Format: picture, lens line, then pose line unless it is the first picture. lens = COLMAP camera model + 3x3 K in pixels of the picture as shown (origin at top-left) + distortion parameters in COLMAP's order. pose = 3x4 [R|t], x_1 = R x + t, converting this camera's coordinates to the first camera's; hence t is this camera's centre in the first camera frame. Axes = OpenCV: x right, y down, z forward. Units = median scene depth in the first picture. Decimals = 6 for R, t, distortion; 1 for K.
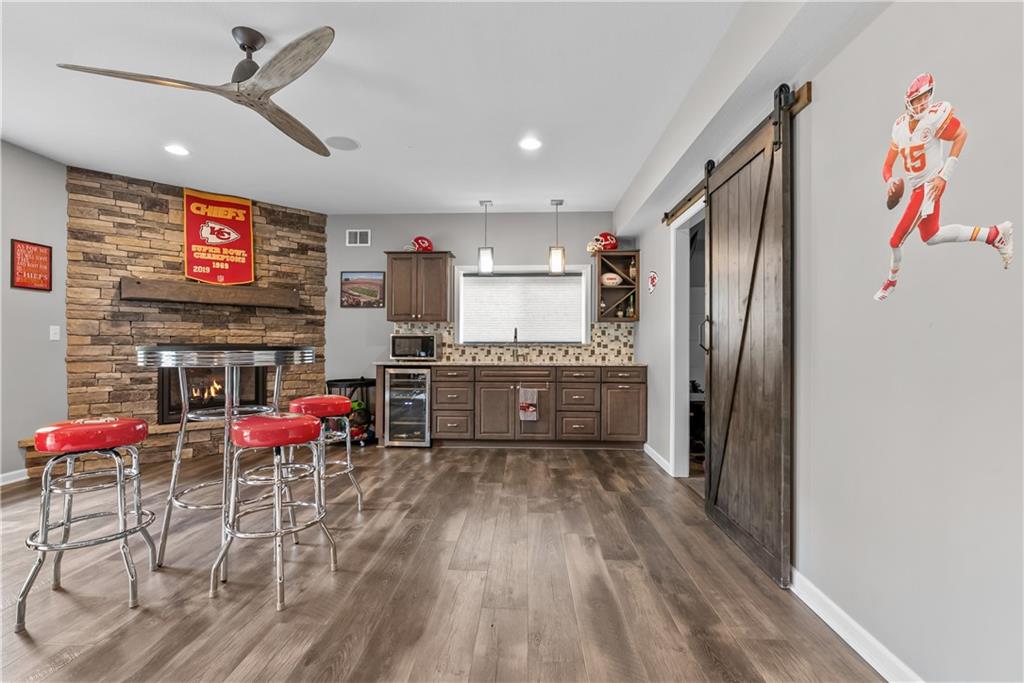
lens RADIAL K [[459.6, 0, 509.6], [0, 459.6, 342.4], [0, 0, 1]] dist [-0.005214, 0.000078]
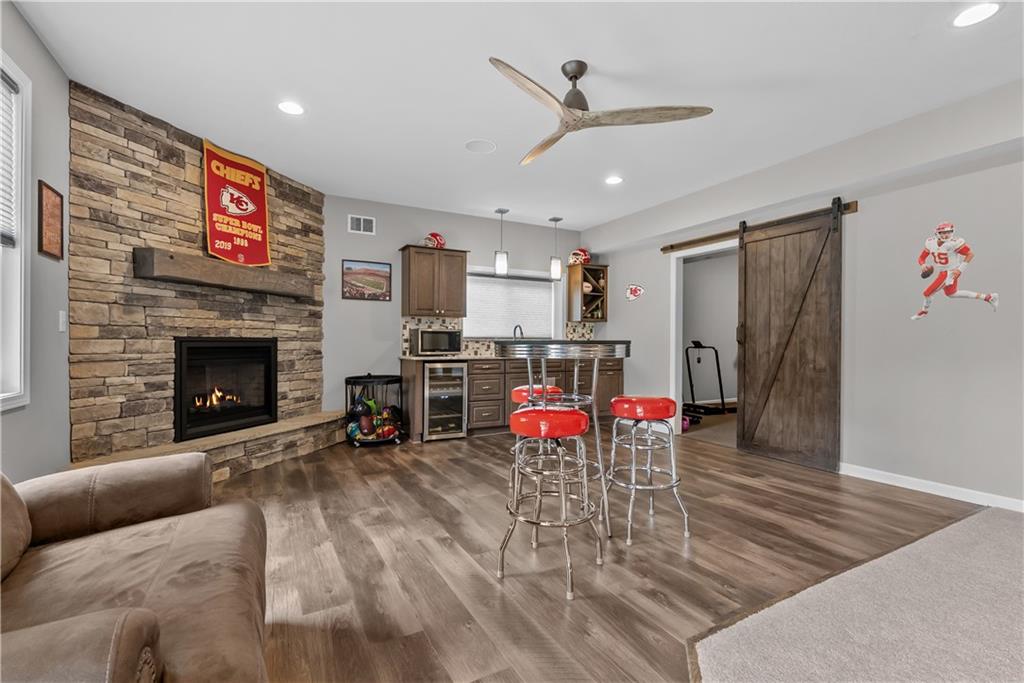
lens RADIAL K [[459.6, 0, 513.2], [0, 459.6, 343.7], [0, 0, 1]] dist [-0.005214, 0.000078]
pose [[0.855364, -0.001109, 0.518026, -0.654408], [-0.005230, 0.999928, 0.010777, 0.002249], [-0.518001, -0.011927, 0.855297, 0.048324]]
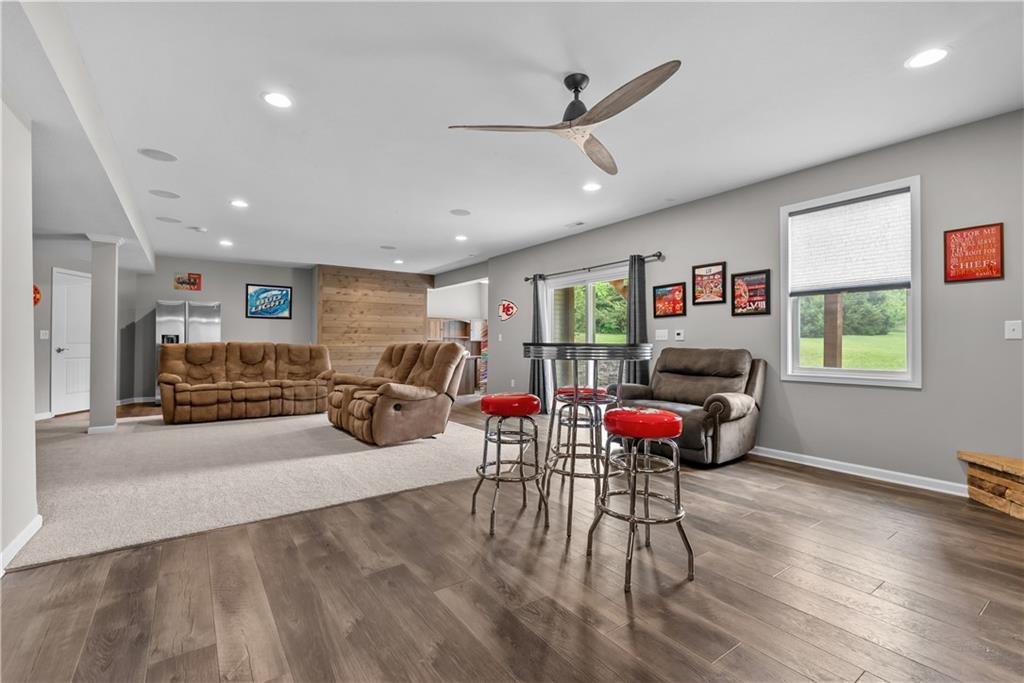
lens RADIAL K [[459.6, 0, 512.9], [0, 459.6, 341.6], [0, 0, 1]] dist [-0.005214, 0.000078]
pose [[-0.791675, -0.008598, -0.610881, 0.139602], [-0.002412, 0.999937, -0.010948, 0.008752], [0.610937, -0.007194, -0.791646, 0.928997]]
